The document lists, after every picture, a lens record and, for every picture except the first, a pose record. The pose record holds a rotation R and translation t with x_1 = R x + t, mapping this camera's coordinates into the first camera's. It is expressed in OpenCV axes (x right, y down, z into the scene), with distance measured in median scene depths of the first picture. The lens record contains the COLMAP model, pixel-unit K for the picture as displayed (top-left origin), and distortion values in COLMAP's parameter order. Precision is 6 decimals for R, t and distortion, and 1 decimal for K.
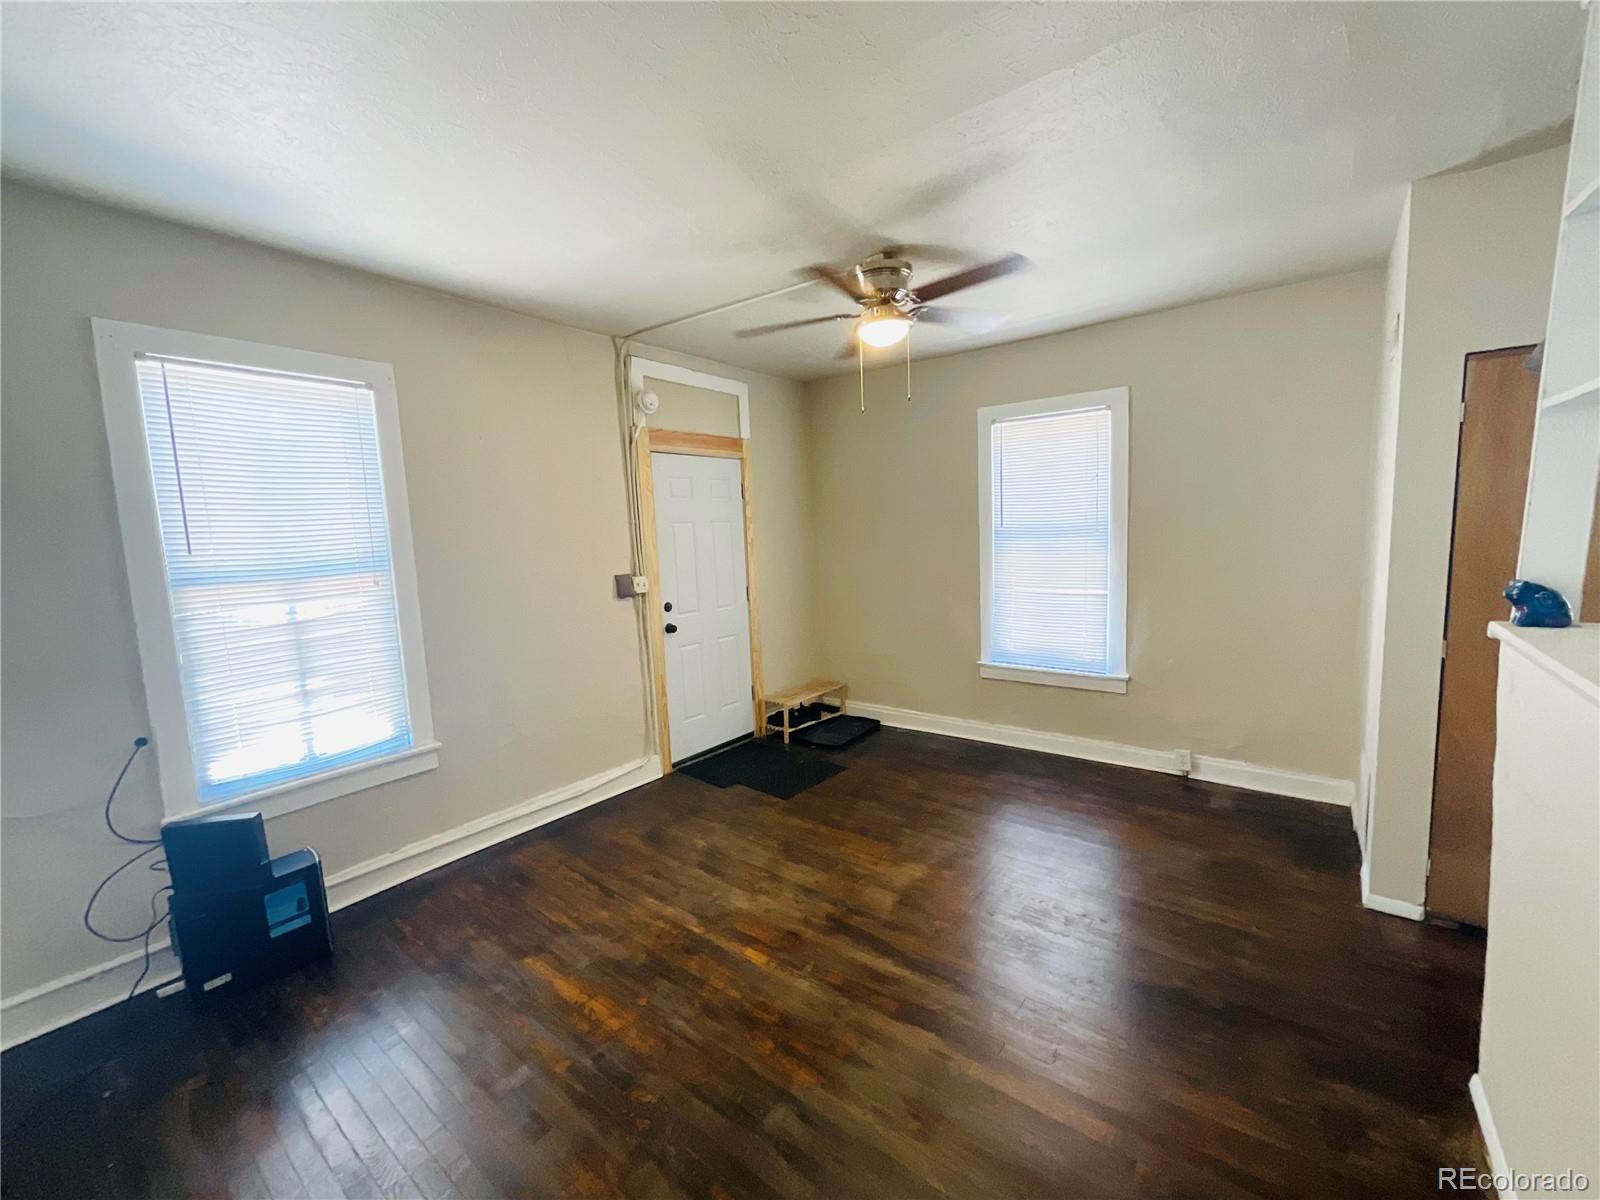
lens RADIAL K [[648.4, 0, 798.3], [0, 648.4, 600.6], [0, 0, 1]] dist [0.002059, 0.000665]
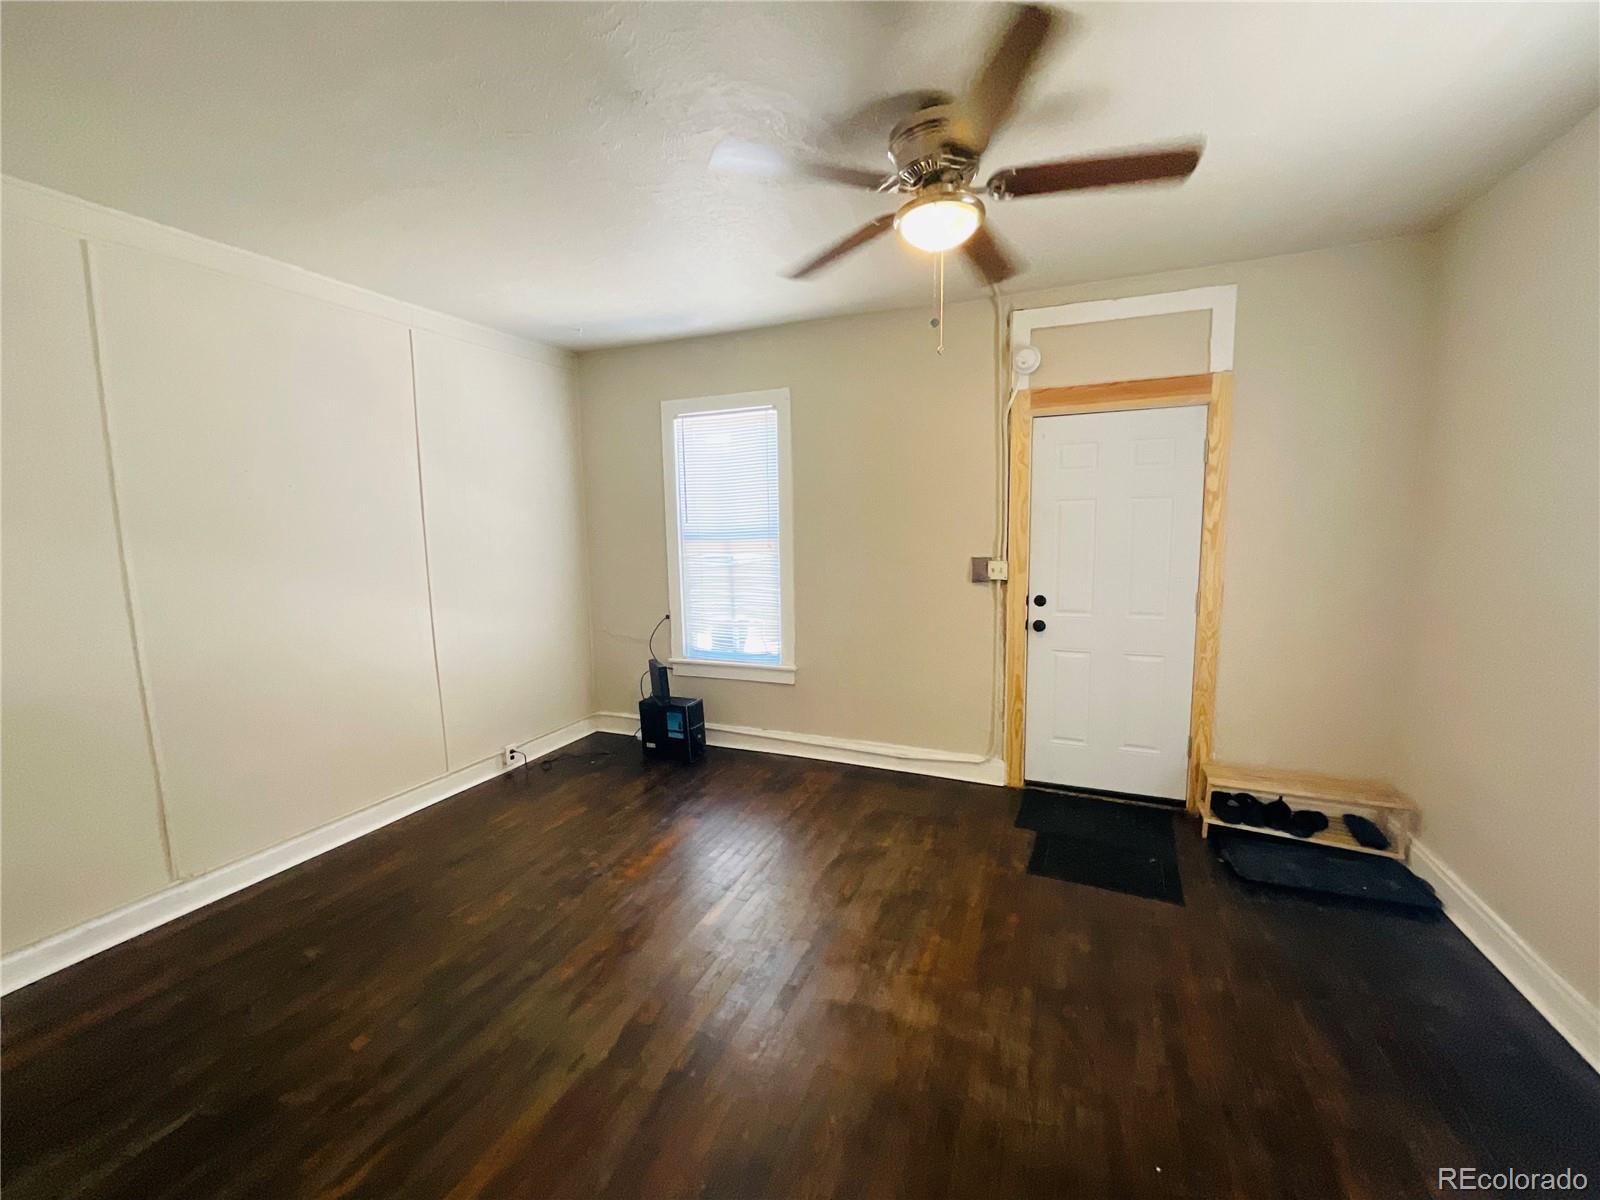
lens RADIAL K [[648.4, 0, 797.6], [0, 648.4, 599.2], [0, 0, 1]] dist [0.002059, 0.000665]
pose [[0.259247, 0.155460, -0.953217, 0.696510], [-0.096661, 0.986181, 0.134547, -0.099920], [0.960962, 0.057258, 0.270692, 0.617324]]
